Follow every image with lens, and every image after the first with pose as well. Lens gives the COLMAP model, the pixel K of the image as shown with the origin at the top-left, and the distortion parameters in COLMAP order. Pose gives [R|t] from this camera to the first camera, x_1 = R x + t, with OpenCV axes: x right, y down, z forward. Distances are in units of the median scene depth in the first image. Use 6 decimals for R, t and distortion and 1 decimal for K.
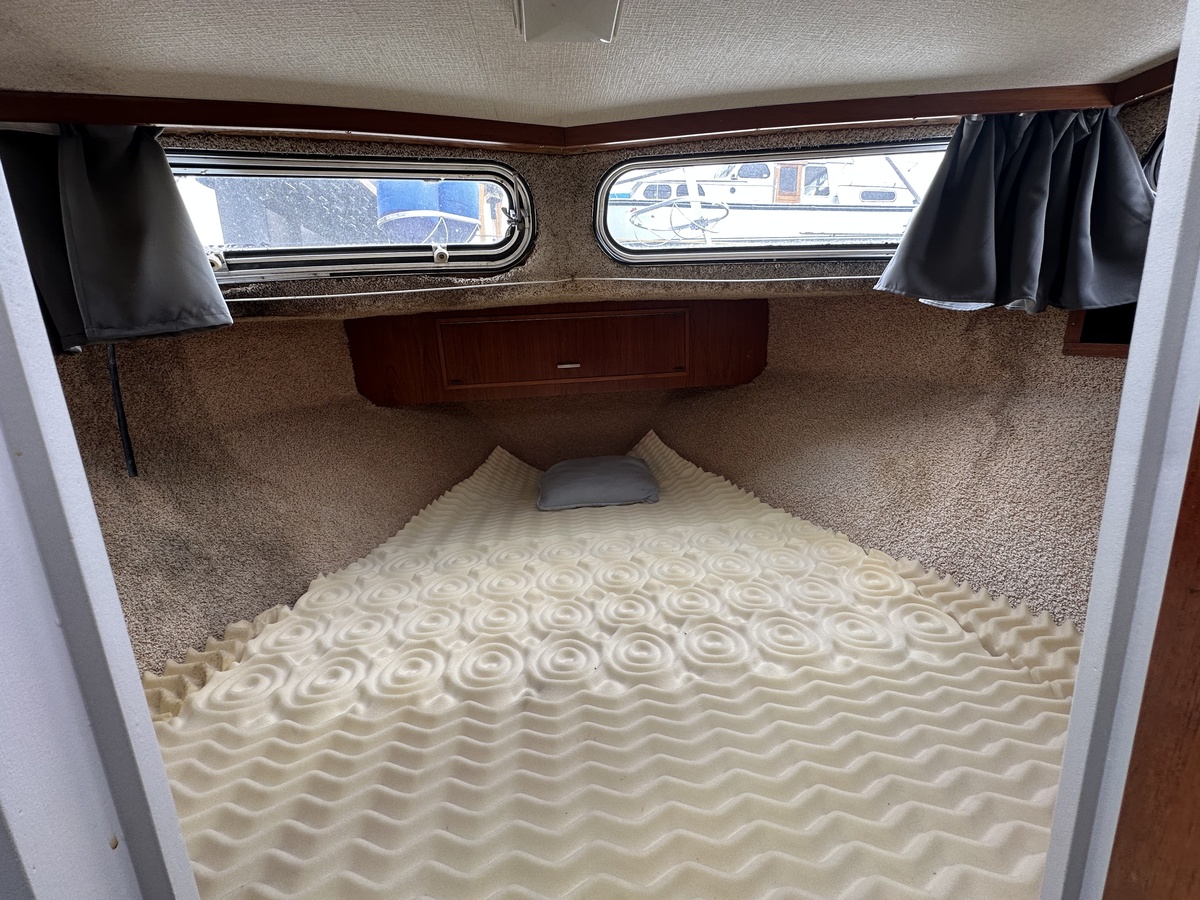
lens RADIAL K [[477.6, 0, 597.9], [0, 477.6, 447.3], [0, 0, 1]] dist [-0.004209, 0.000398]
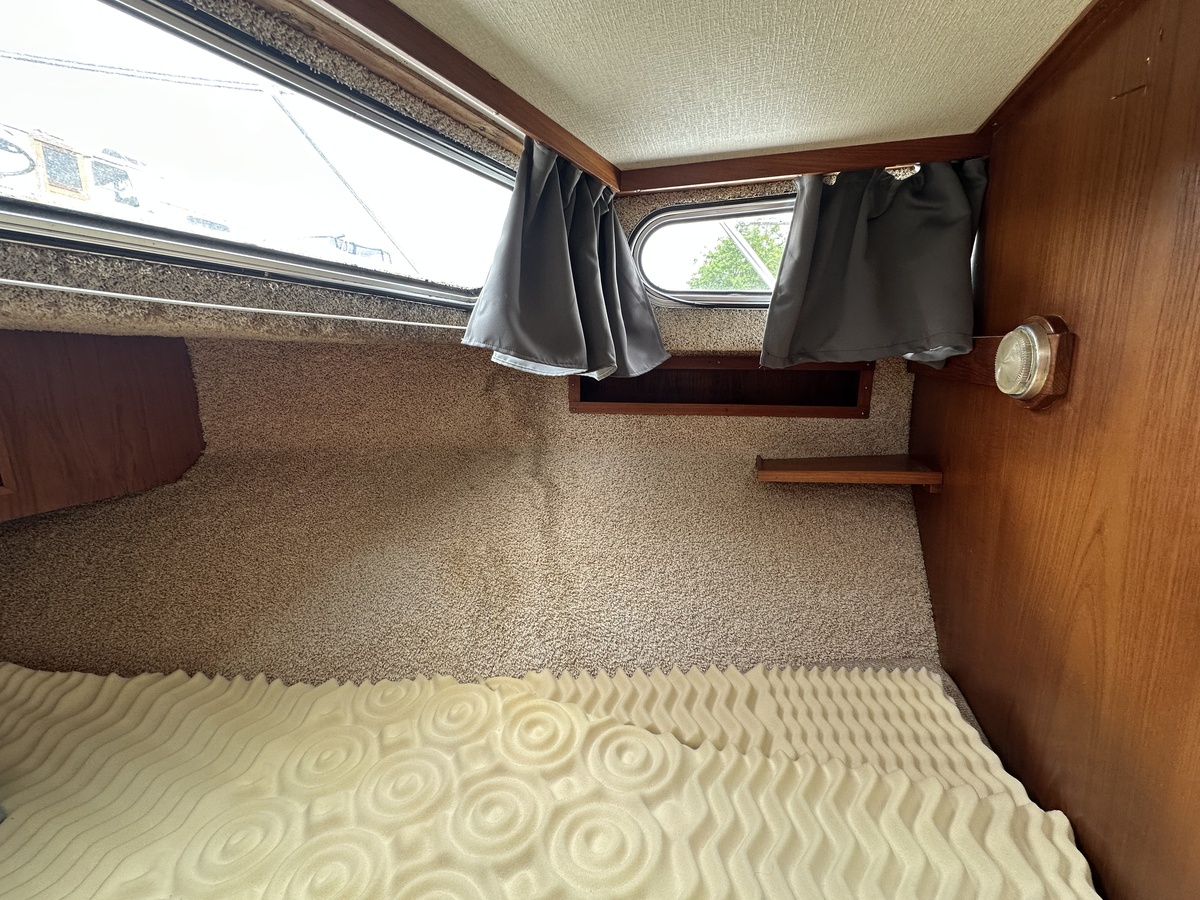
lens RADIAL K [[477.6, 0, 597.2], [0, 477.6, 448.7], [0, 0, 1]] dist [-0.004209, 0.000398]
pose [[0.393515, -0.139500, 0.908672, 0.004944], [0.210647, 0.975805, 0.058583, -0.159019], [-0.894860, 0.168356, 0.413380, 0.491537]]
